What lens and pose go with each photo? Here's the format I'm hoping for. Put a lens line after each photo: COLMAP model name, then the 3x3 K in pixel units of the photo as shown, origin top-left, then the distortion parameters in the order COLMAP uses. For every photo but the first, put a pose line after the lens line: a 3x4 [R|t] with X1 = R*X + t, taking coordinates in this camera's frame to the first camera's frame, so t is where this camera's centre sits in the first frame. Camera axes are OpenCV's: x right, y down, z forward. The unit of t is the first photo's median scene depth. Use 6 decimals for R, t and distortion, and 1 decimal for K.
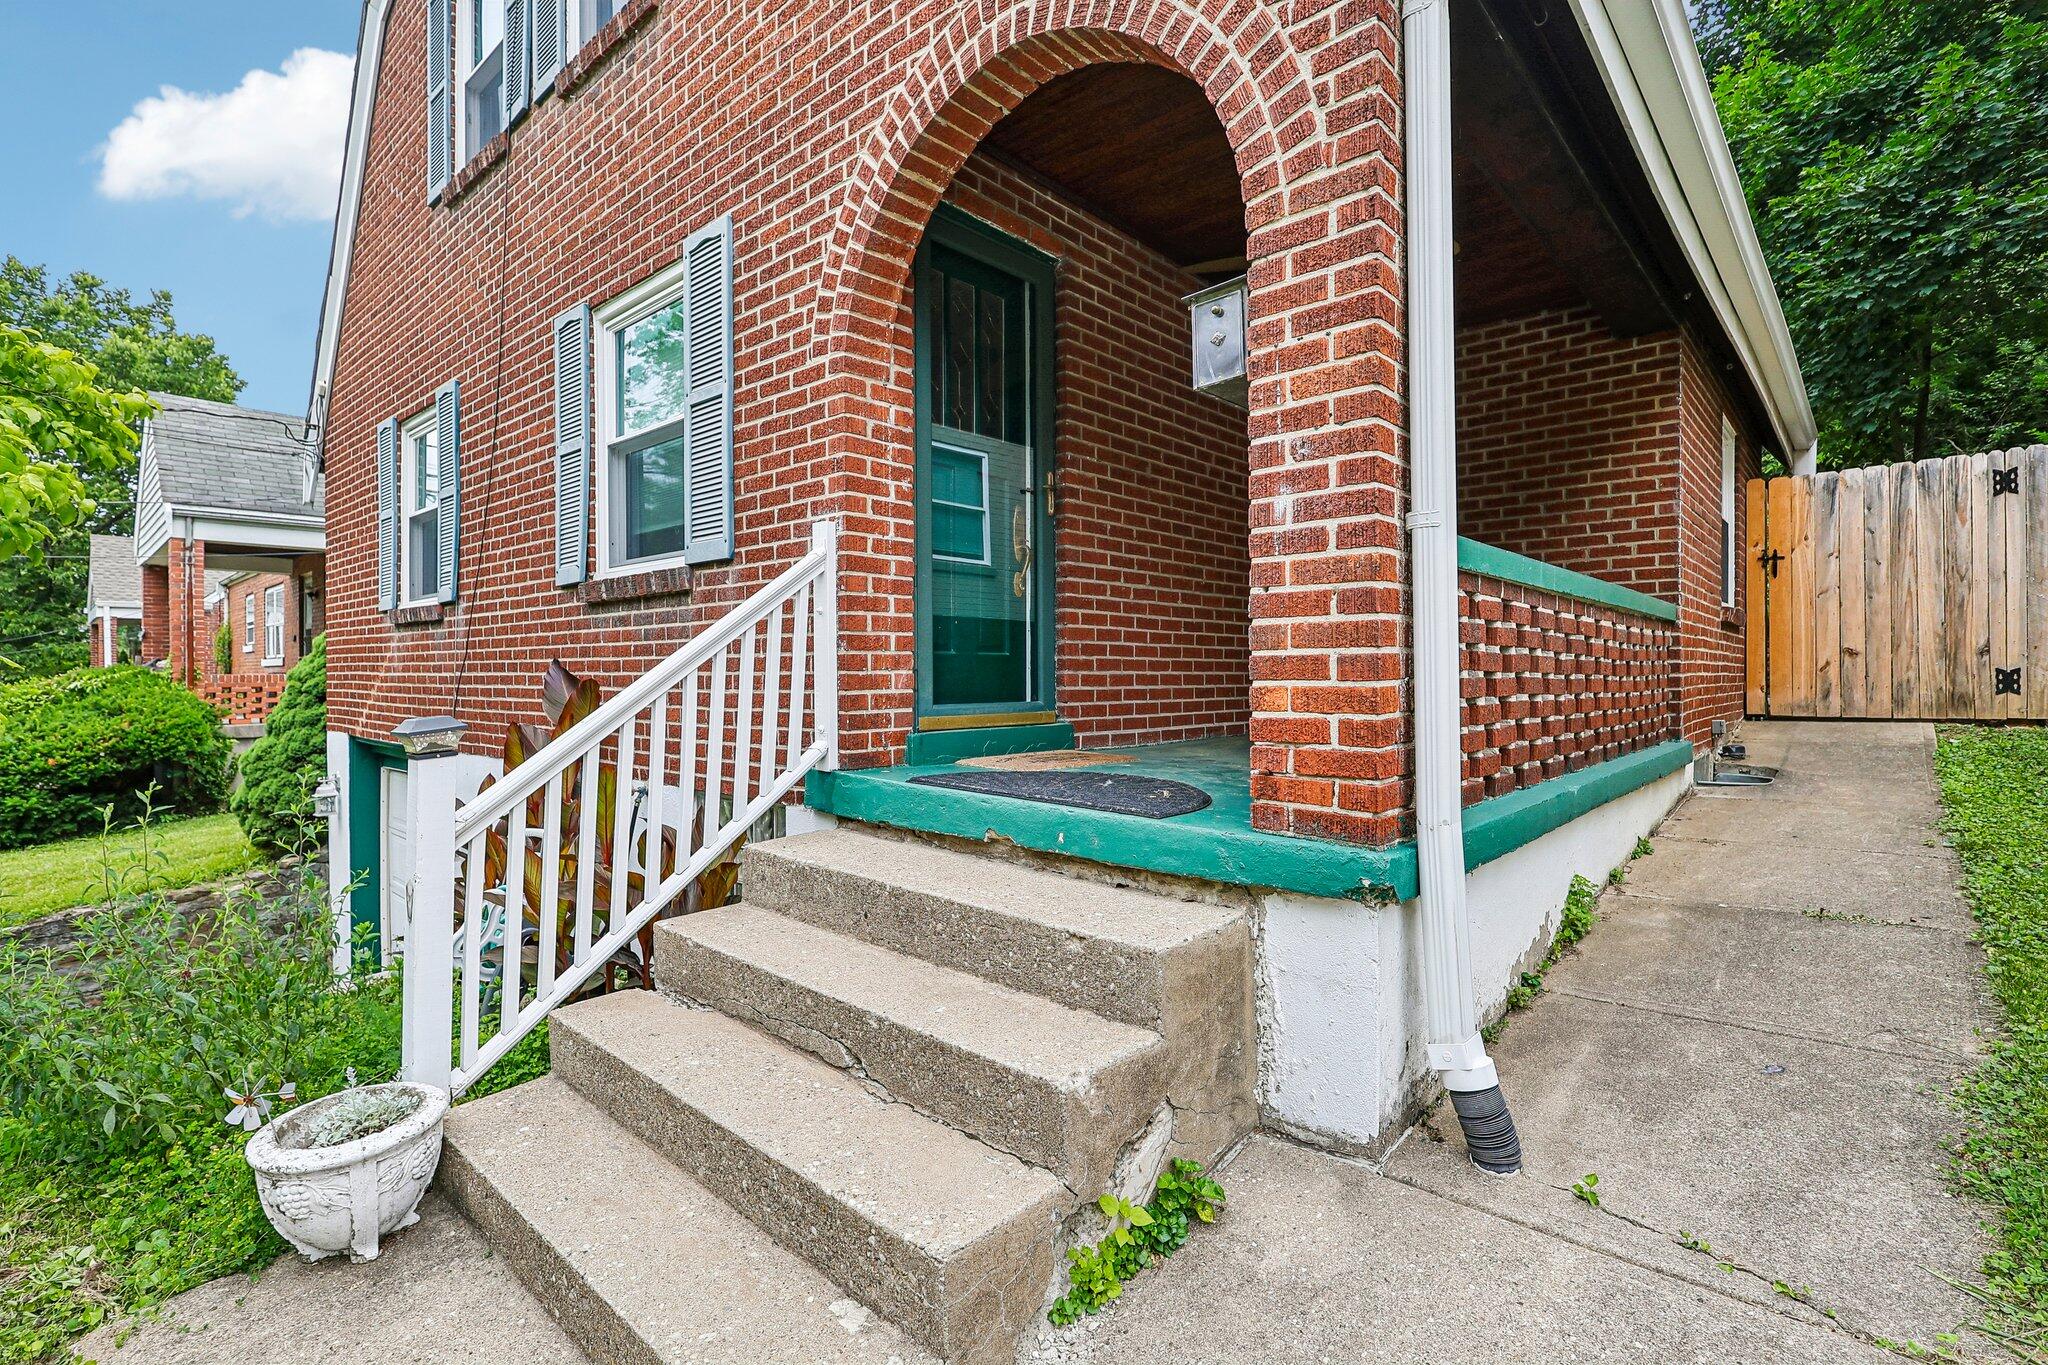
lens RADIAL K [[949.8, 0, 1018.5], [0, 949.8, 673.7], [0, 0, 1]] dist [-0.002549, 0.004254]
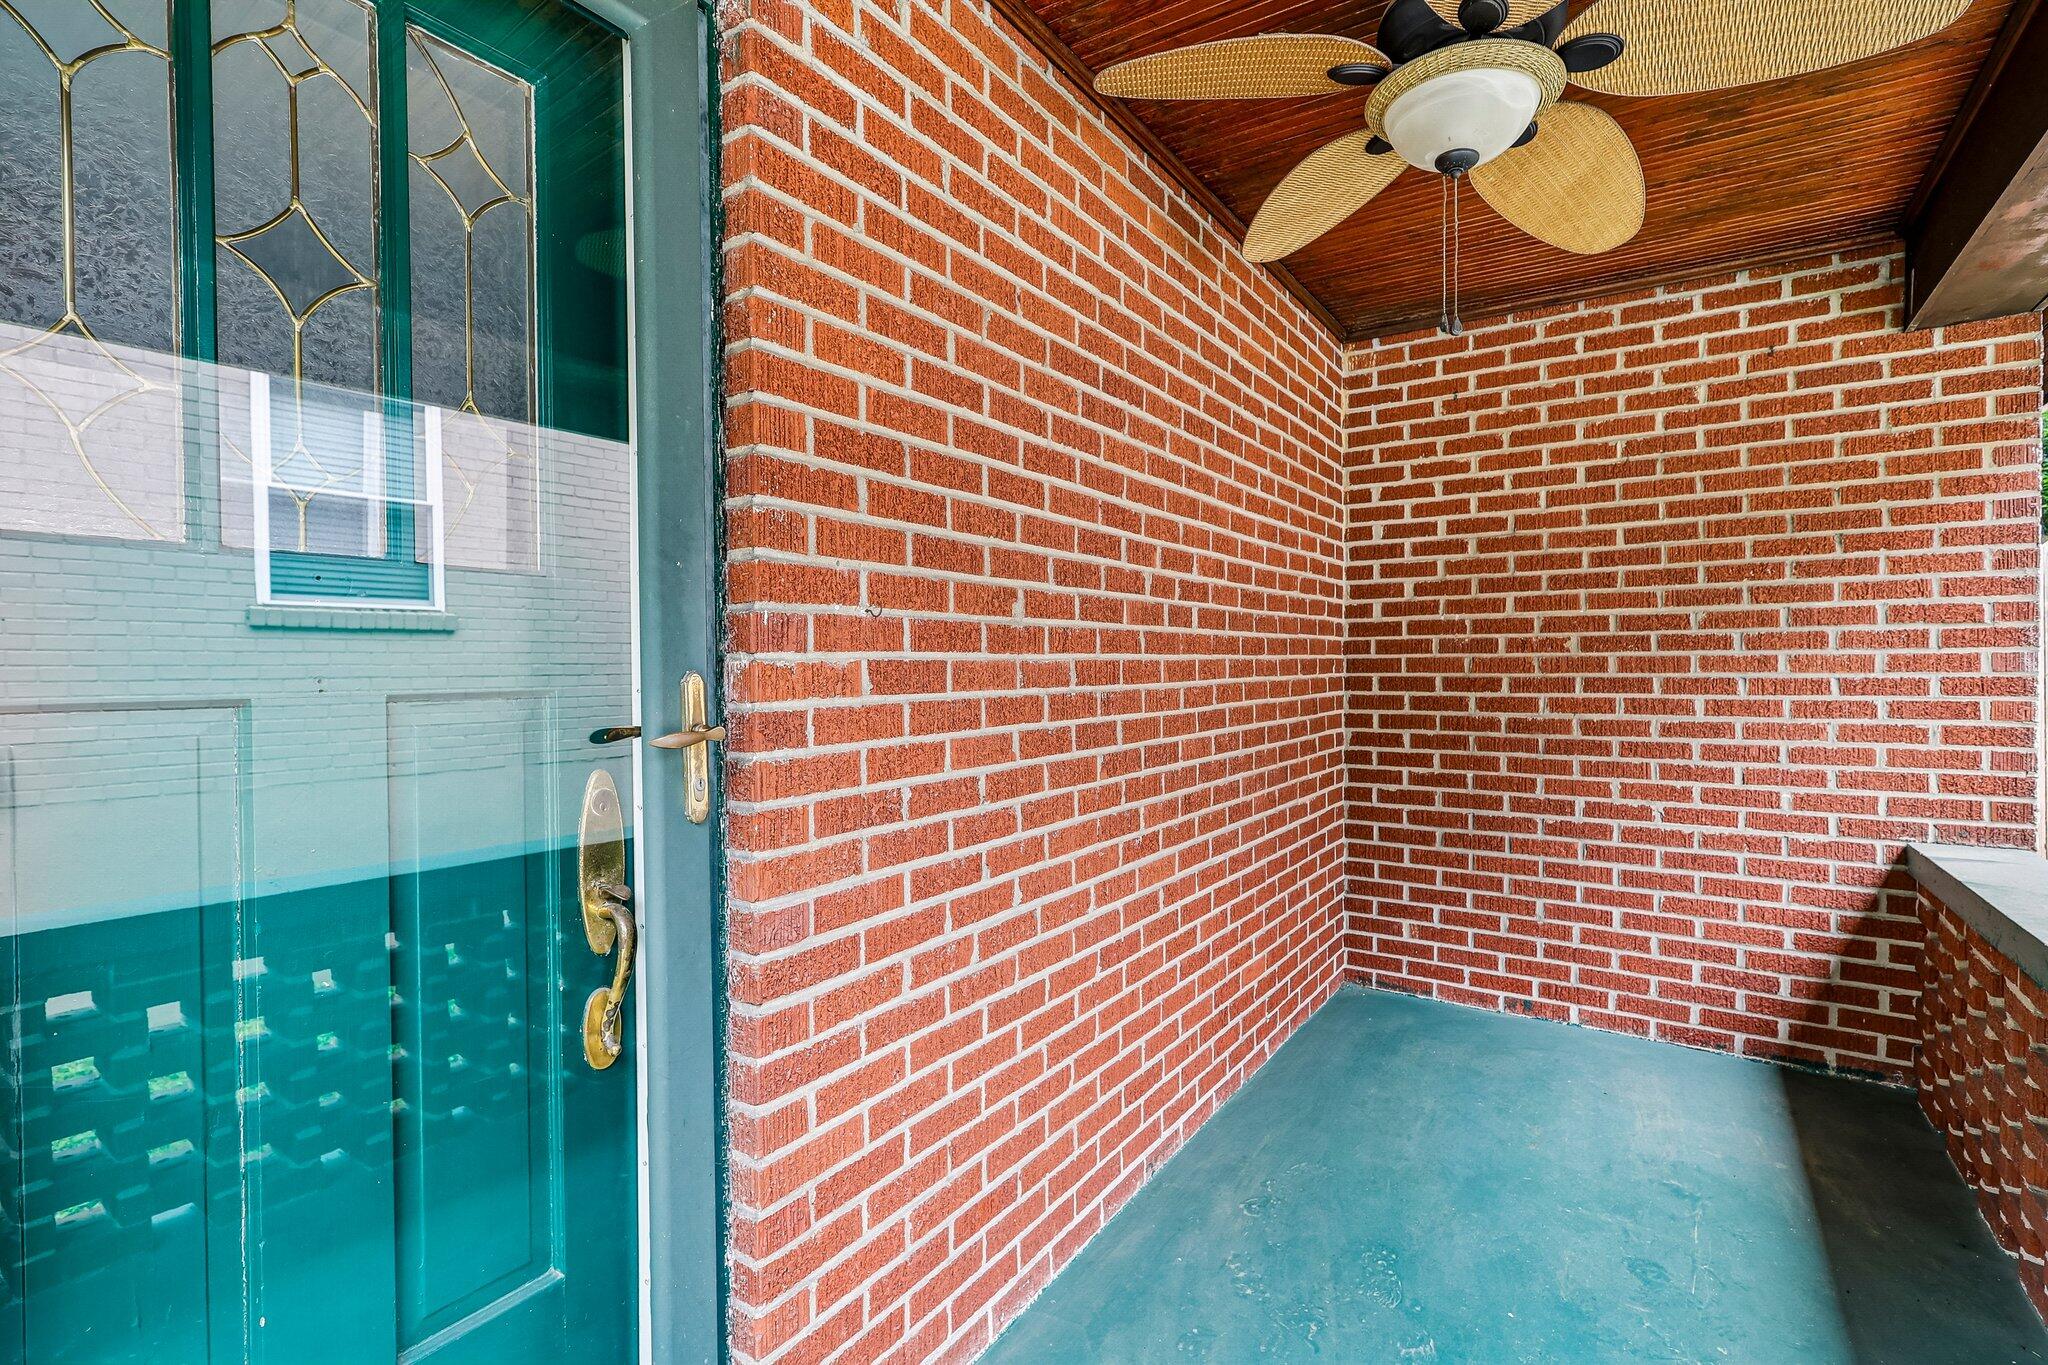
lens RADIAL K [[952.4, 0, 1019.5], [0, 952.4, 676.7], [0, 0, 1]] dist [-0.004476, 0.003822]
pose [[0.990112, -0.007533, 0.140079, 0.103992], [0.005920, 0.999911, 0.011928, -0.239757], [-0.140157, -0.010981, 0.990068, 0.768470]]
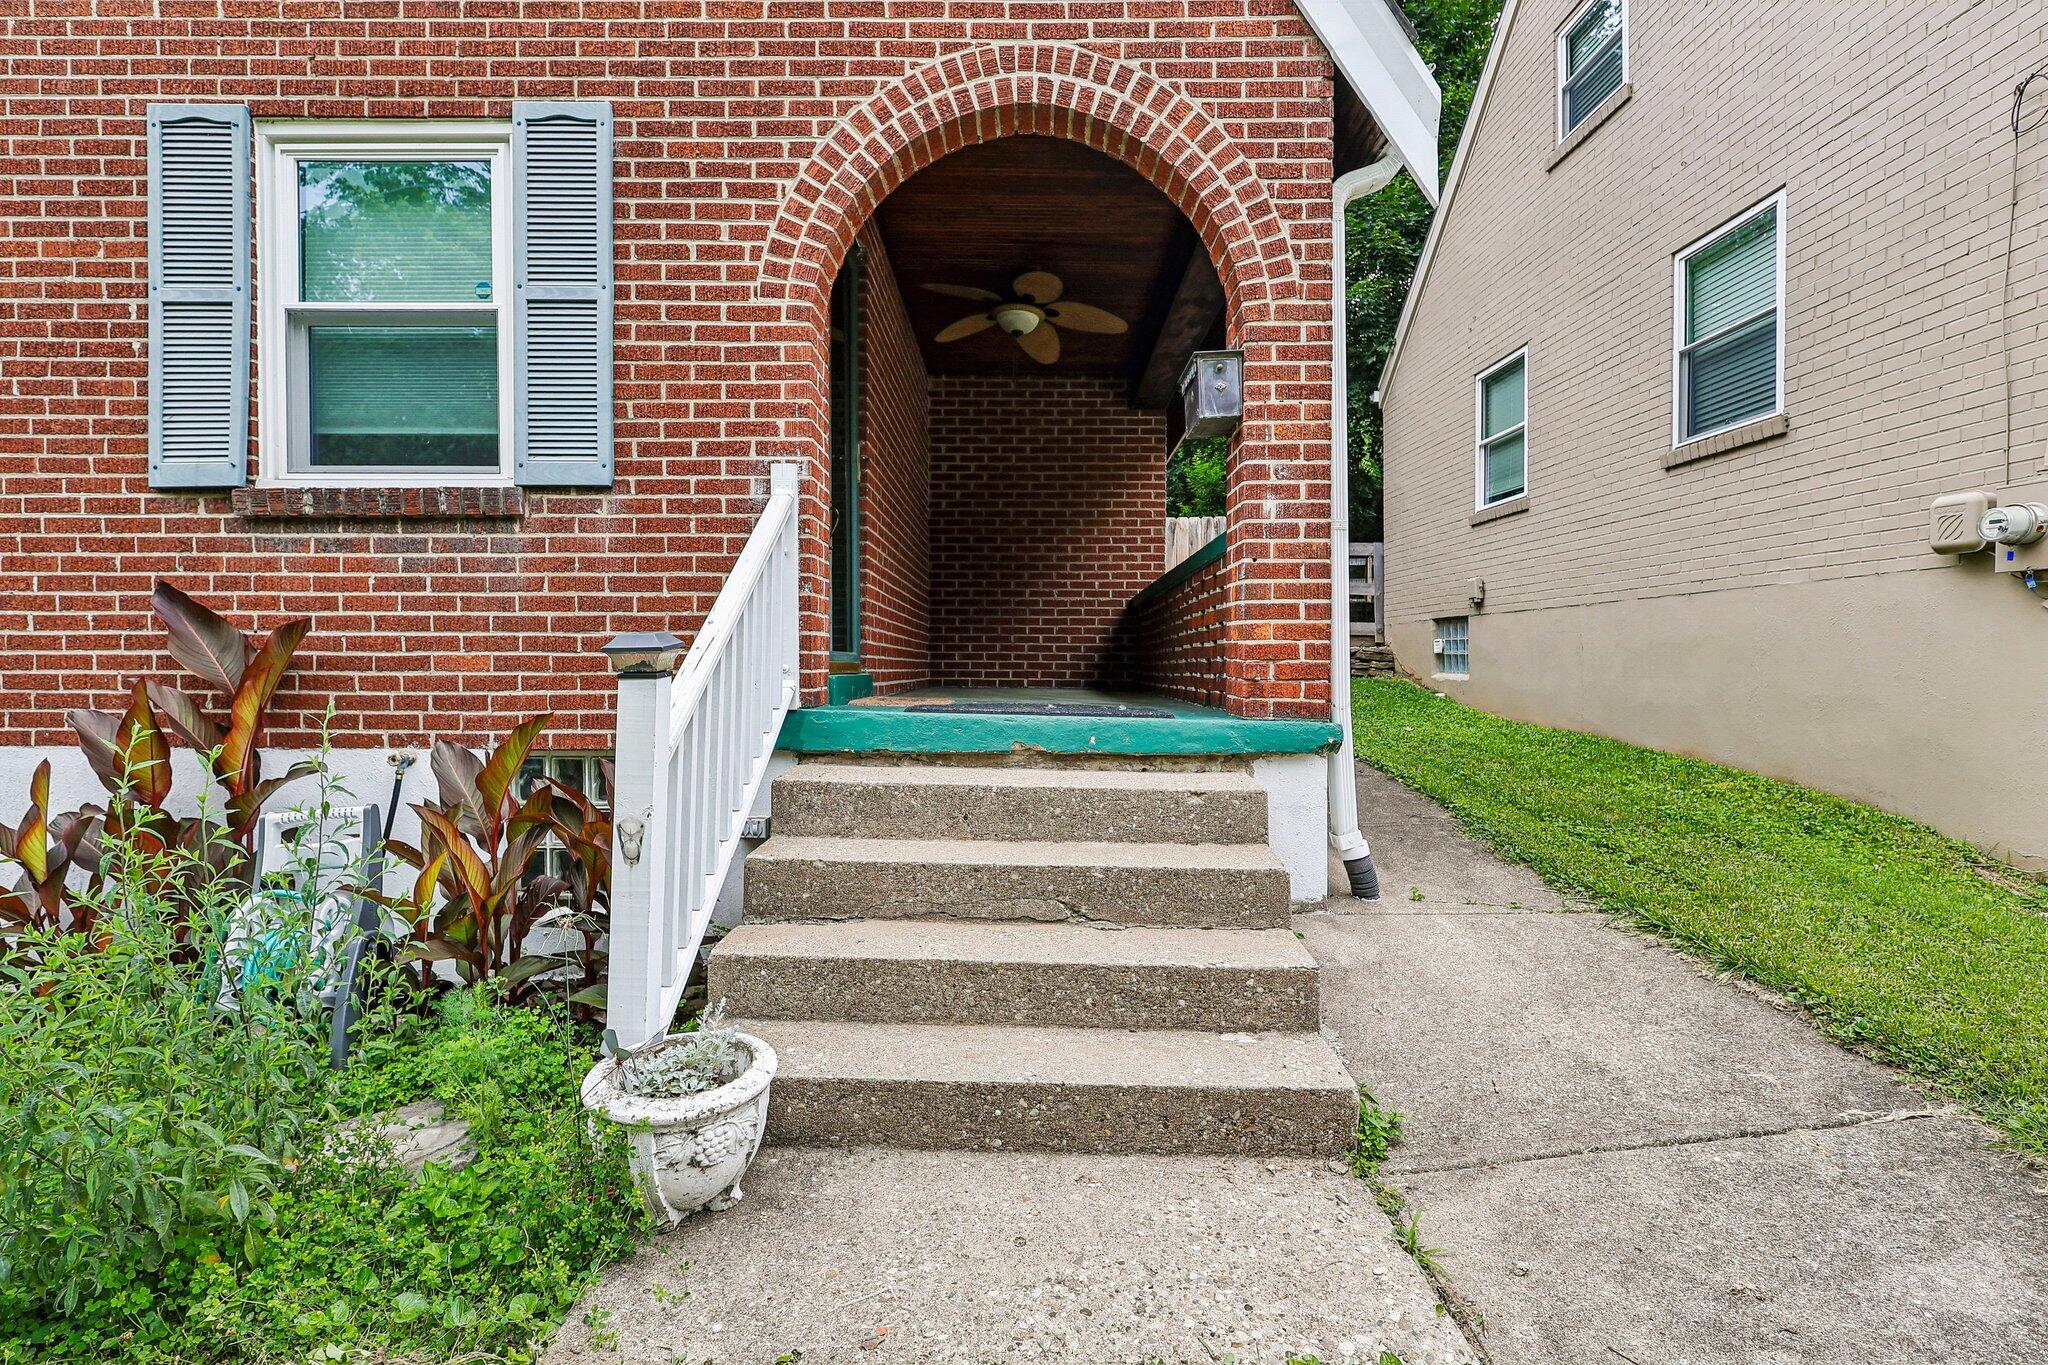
lens RADIAL K [[952.4, 0, 1019.5], [0, 952.4, 676.7], [0, 0, 1]] dist [-0.004476, 0.003822]
pose [[0.744208, -0.003844, 0.667937, -0.626001], [-0.001986, 0.999966, 0.007968, 0.052467], [-0.667945, -0.007256, 0.744175, 0.066970]]
